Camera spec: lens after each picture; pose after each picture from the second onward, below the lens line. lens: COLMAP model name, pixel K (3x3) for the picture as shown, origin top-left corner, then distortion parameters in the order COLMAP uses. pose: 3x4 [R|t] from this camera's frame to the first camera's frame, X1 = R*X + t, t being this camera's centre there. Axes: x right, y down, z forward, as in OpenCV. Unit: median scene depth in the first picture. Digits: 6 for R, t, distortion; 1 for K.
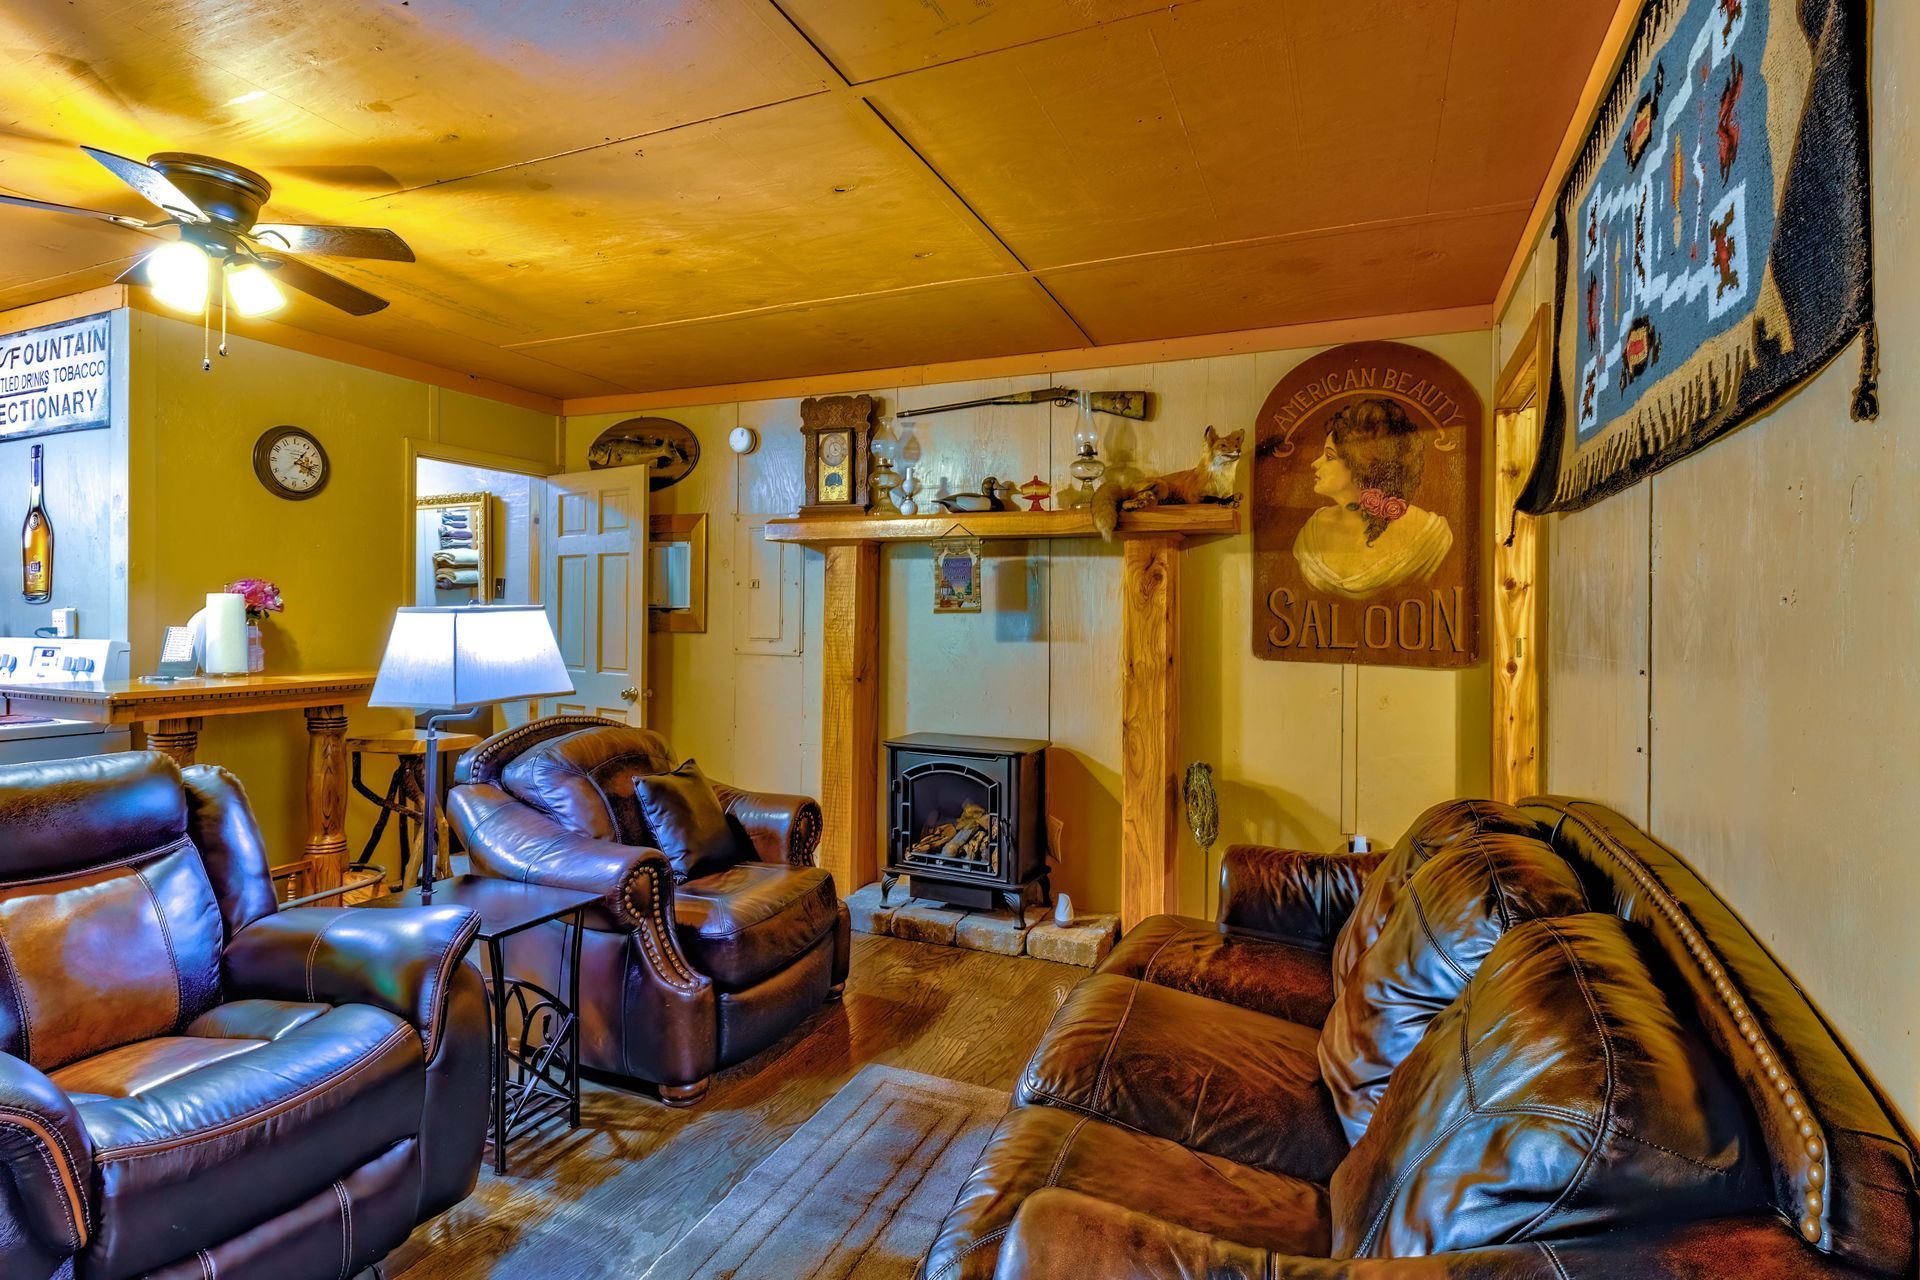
lens RADIAL K [[938.8, 0, 902.3], [0, 938.8, 624.9], [0, 0, 1]] dist [0.004164, -0.009927]
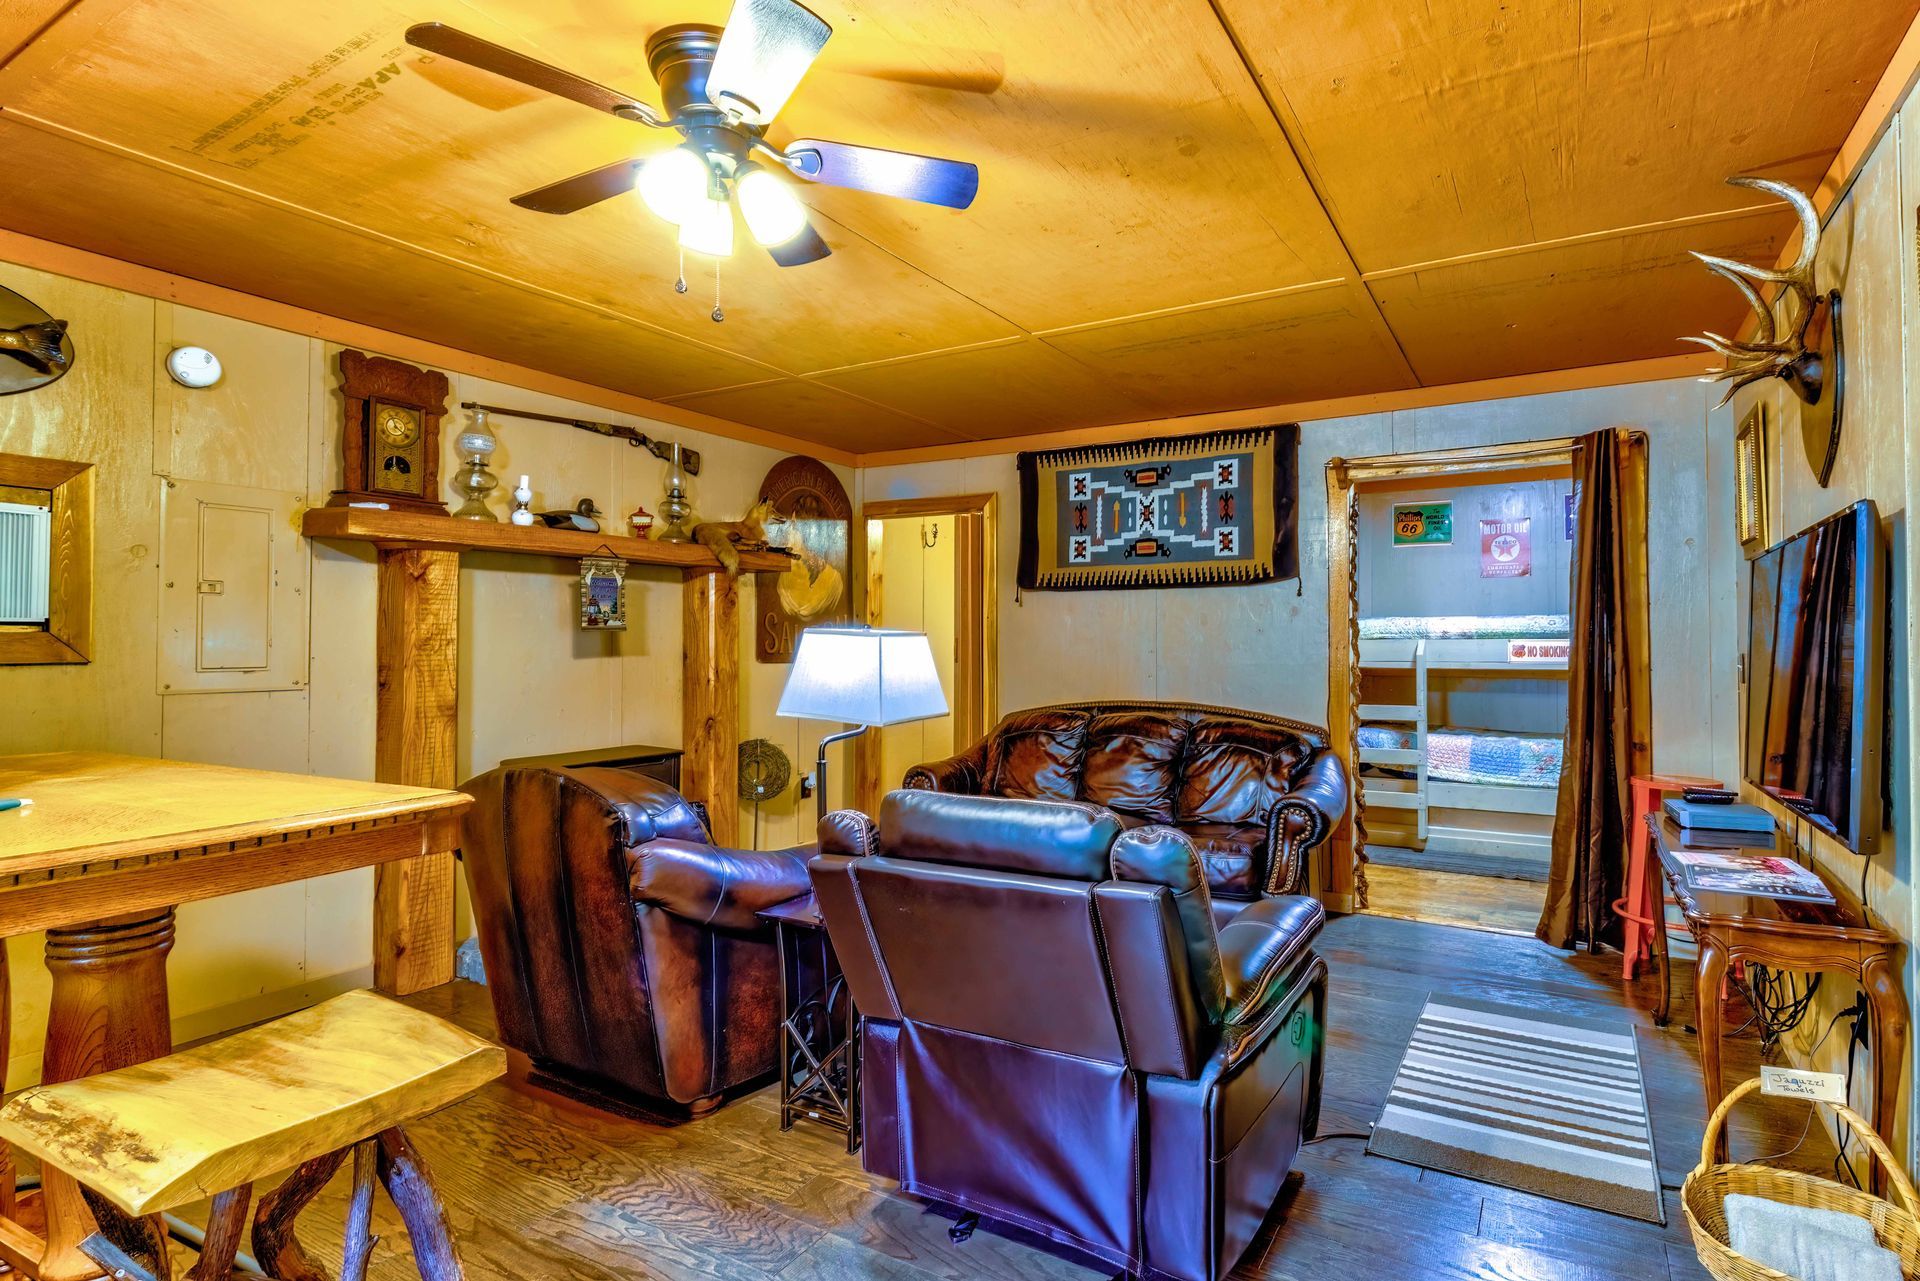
lens RADIAL K [[938.8, 0, 1077.4], [0, 938.8, 597.1], [0, 0, 1]] dist [0.004164, -0.009927]
pose [[0.045212, 0.034562, 0.998379, -1.129685], [0.008504, 0.999352, -0.034981, -0.010858], [-0.998941, 0.010072, 0.044889, 0.515180]]
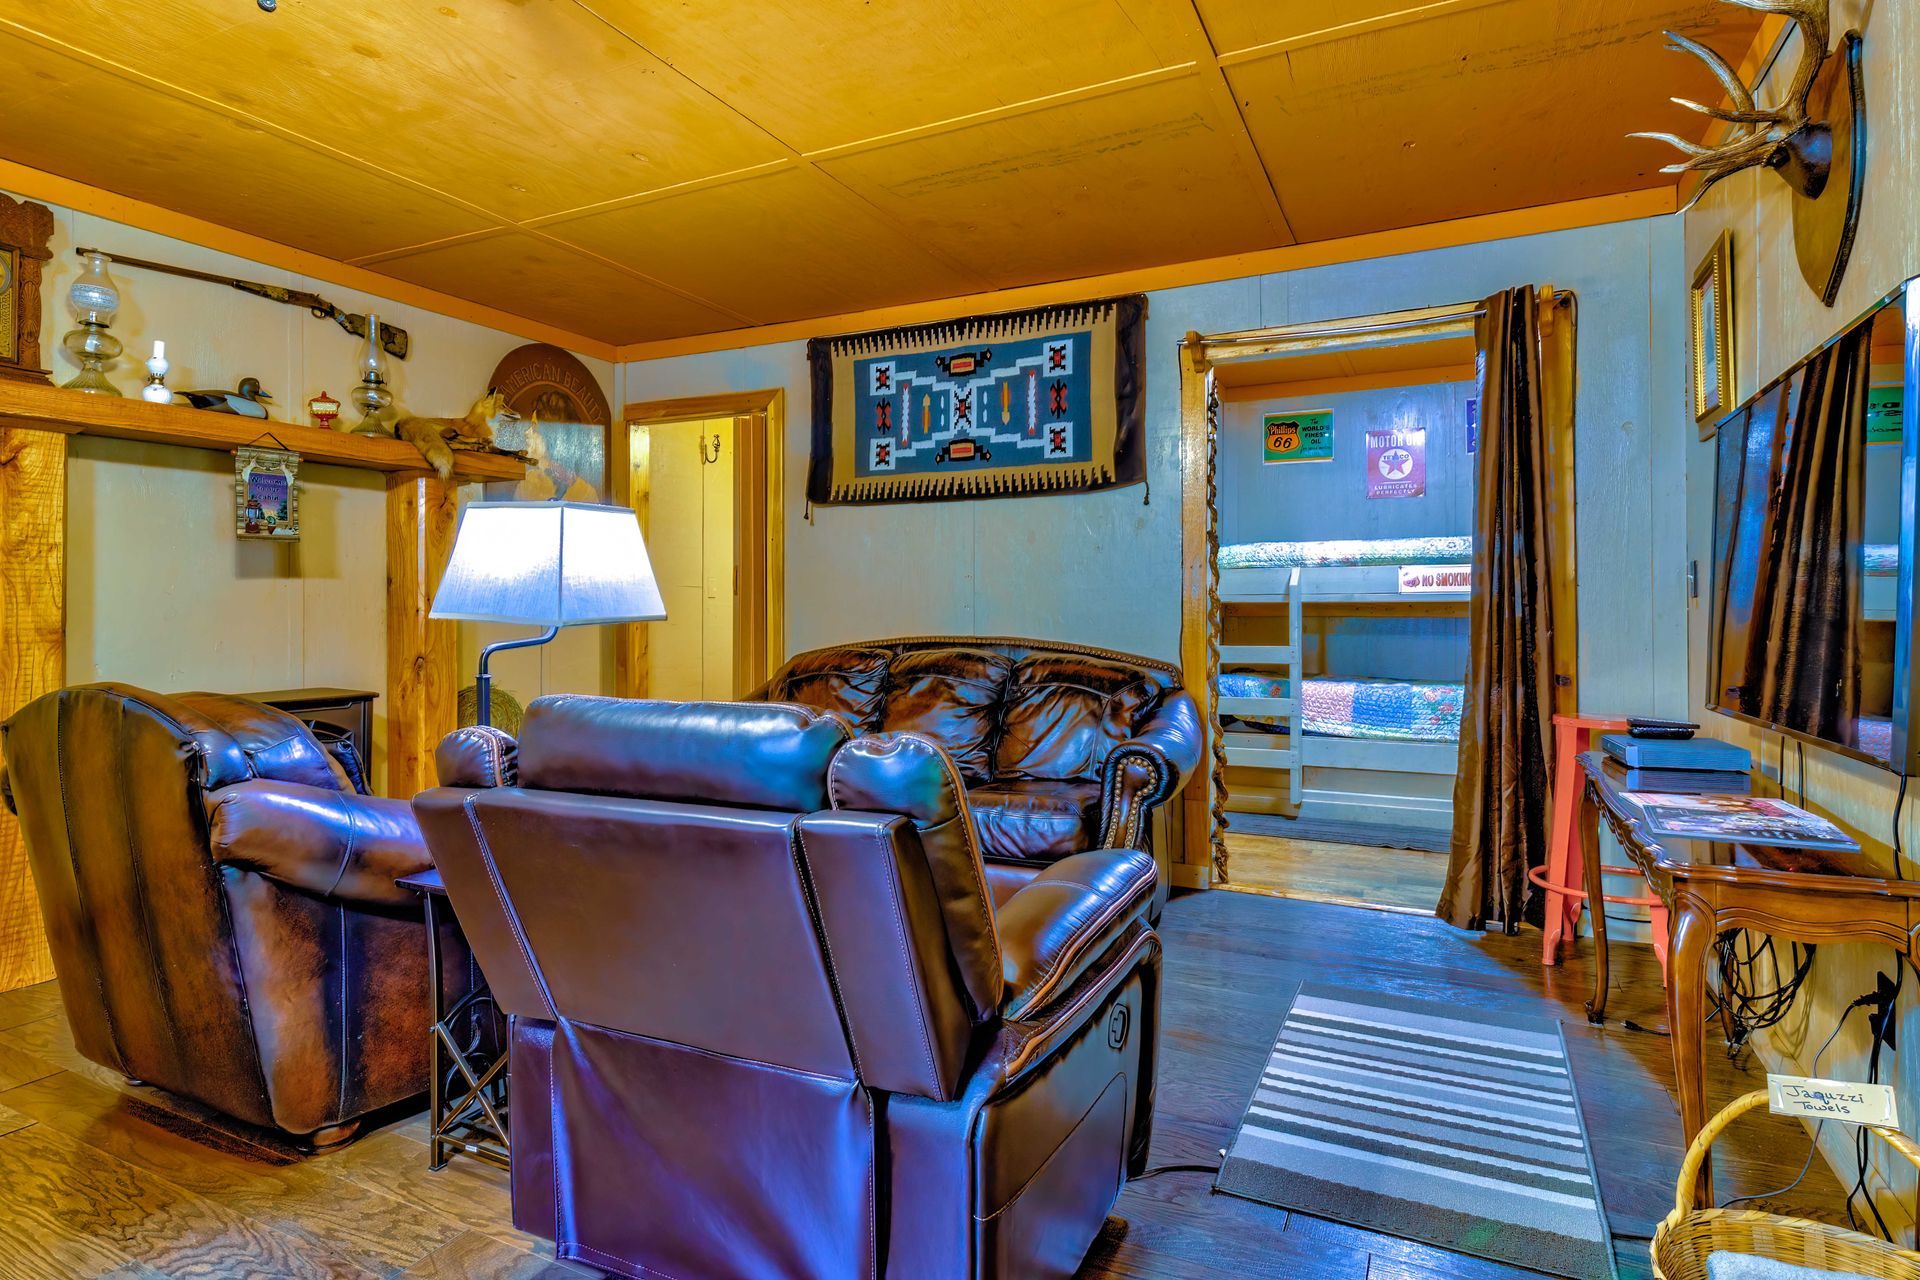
lens RADIAL K [[1044.2, 0, 930.6], [0, 1044.2, 585.2], [0, 0, 1]] dist [0.008969, -0.011432]
pose [[0.032686, 0.008064, 0.999433, -0.992241], [0.011866, 0.999894, -0.008456, 0.048204], [-0.999395, 0.012136, 0.032587, 0.468533]]
